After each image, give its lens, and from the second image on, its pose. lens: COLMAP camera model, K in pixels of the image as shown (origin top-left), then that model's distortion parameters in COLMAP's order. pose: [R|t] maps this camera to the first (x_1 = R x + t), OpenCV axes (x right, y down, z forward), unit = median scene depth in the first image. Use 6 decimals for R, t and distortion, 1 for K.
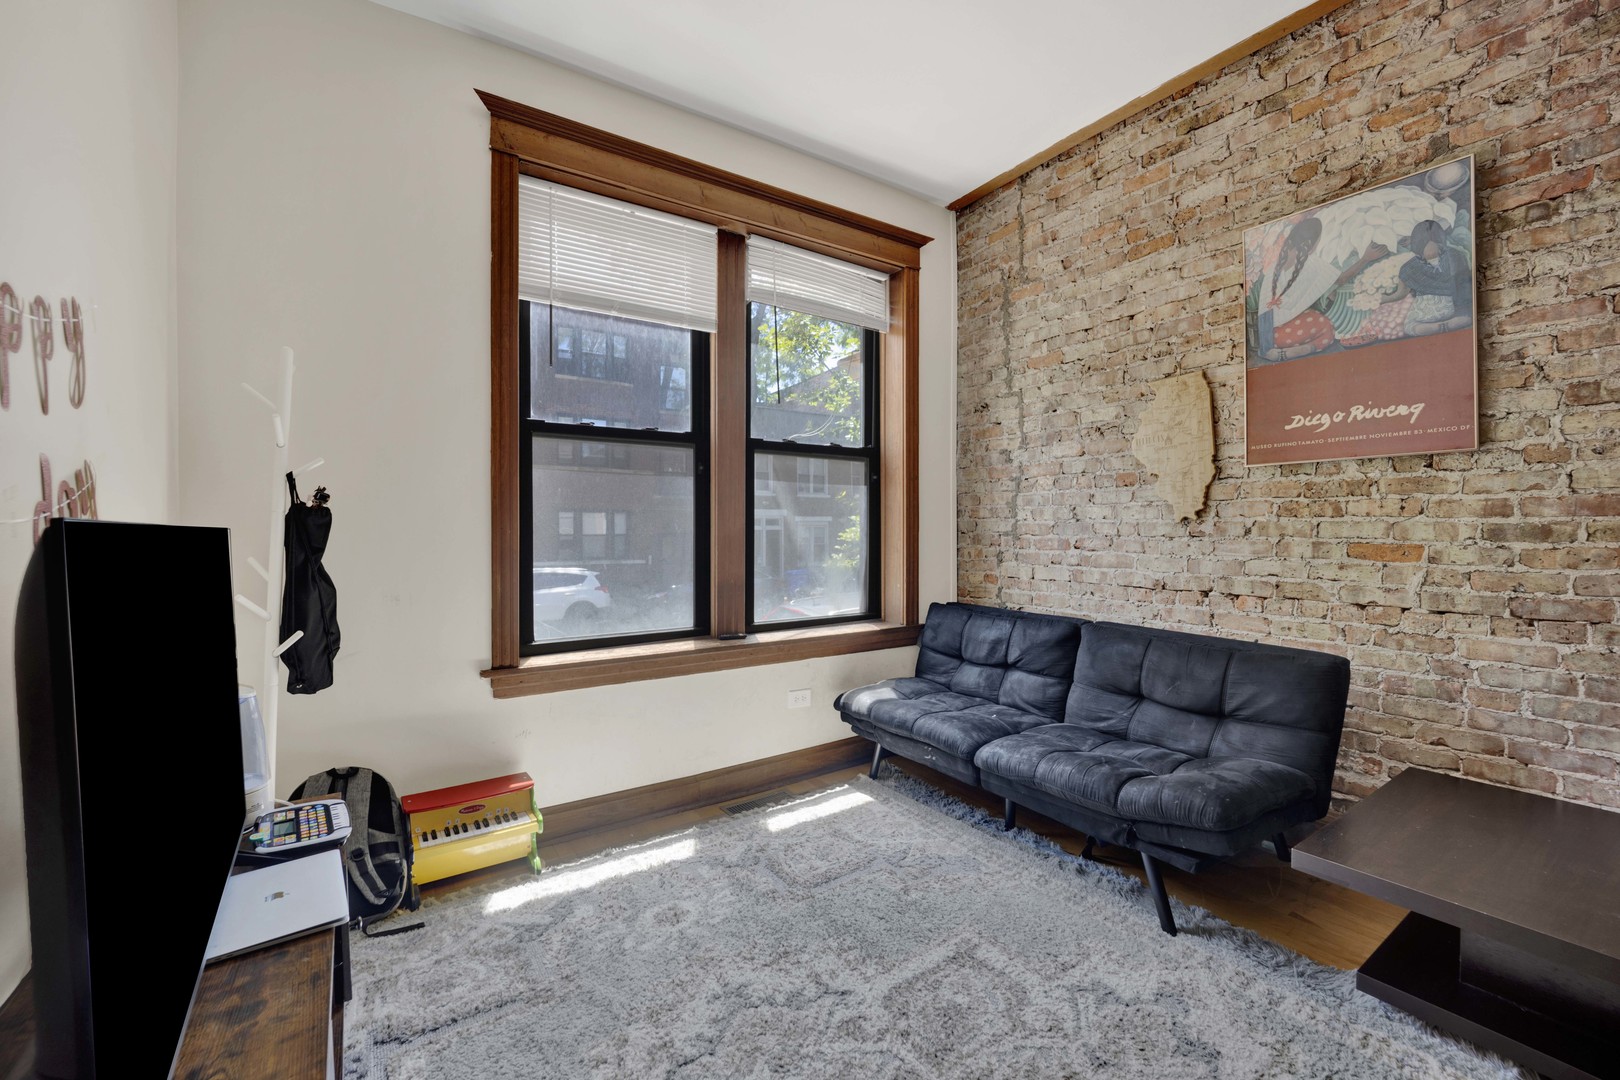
lens RADIAL K [[687.1, 0, 815.8], [0, 687.1, 546.0], [0, 0, 1]] dist [-0.020768, 0.000342]
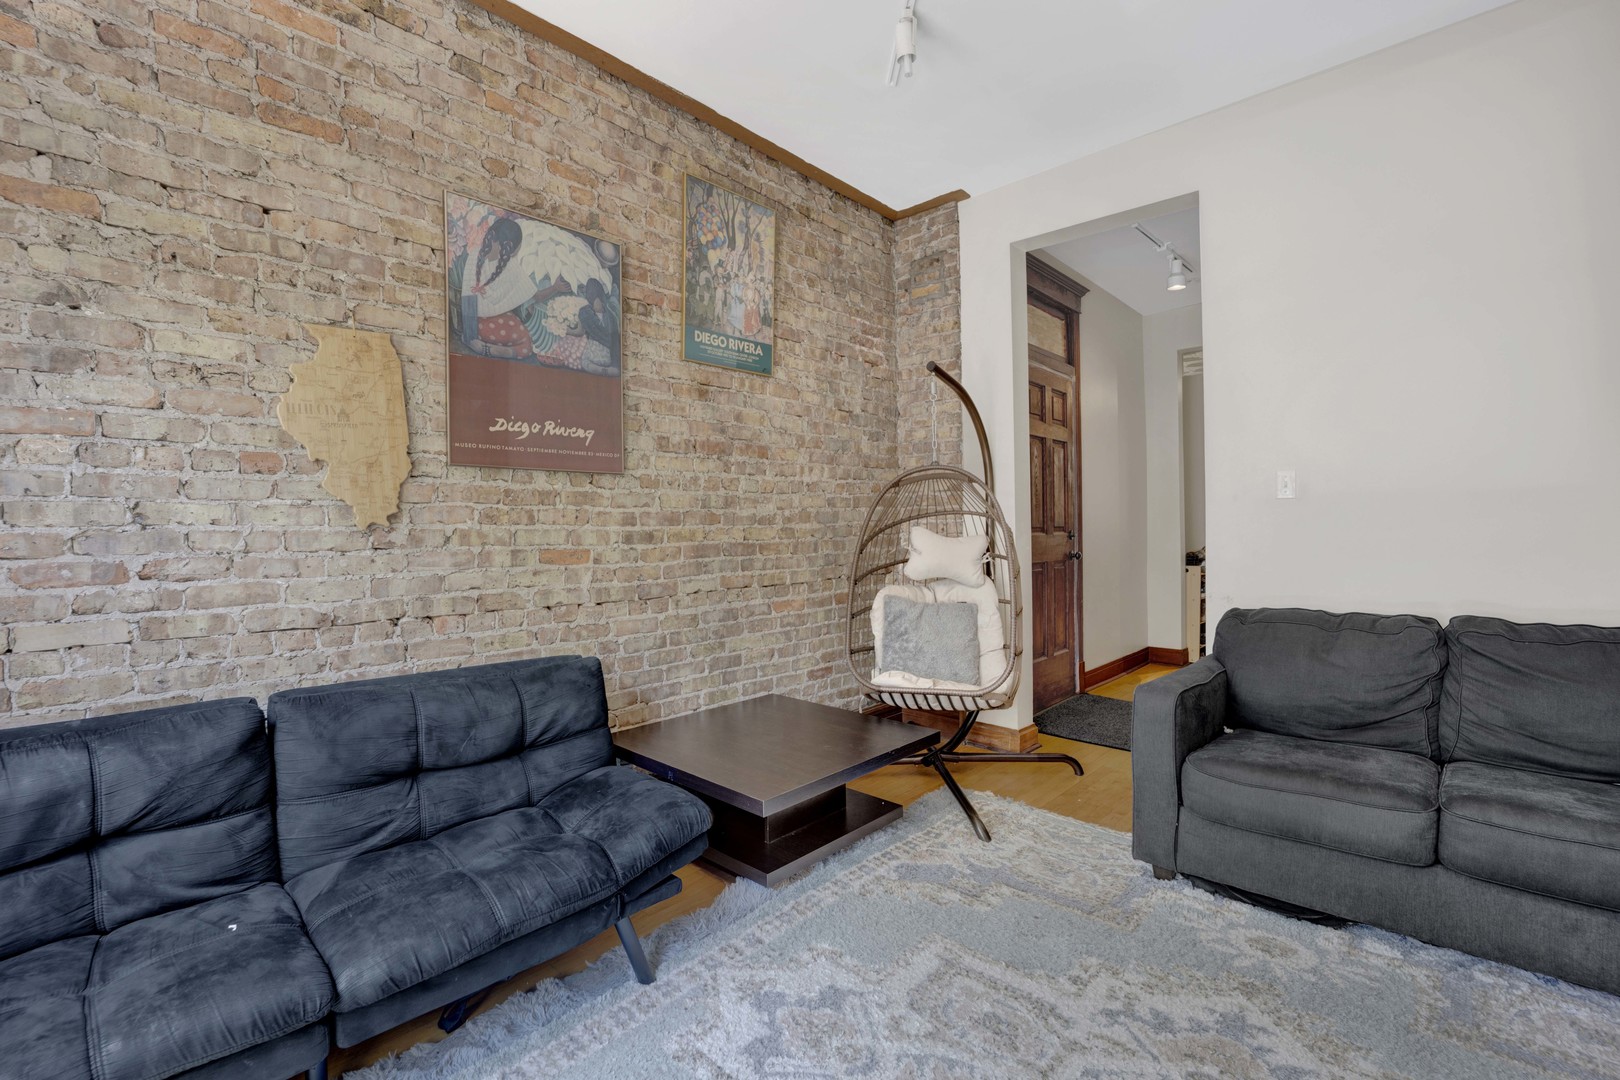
lens RADIAL K [[687.1, 0, 815.8], [0, 687.1, 546.0], [0, 0, 1]] dist [-0.020768, 0.000342]
pose [[-0.216740, -0.016234, 0.976094, -0.323529], [0.038980, 0.998920, 0.025269, -0.019279], [-0.975451, 0.043525, -0.215873, 0.769158]]
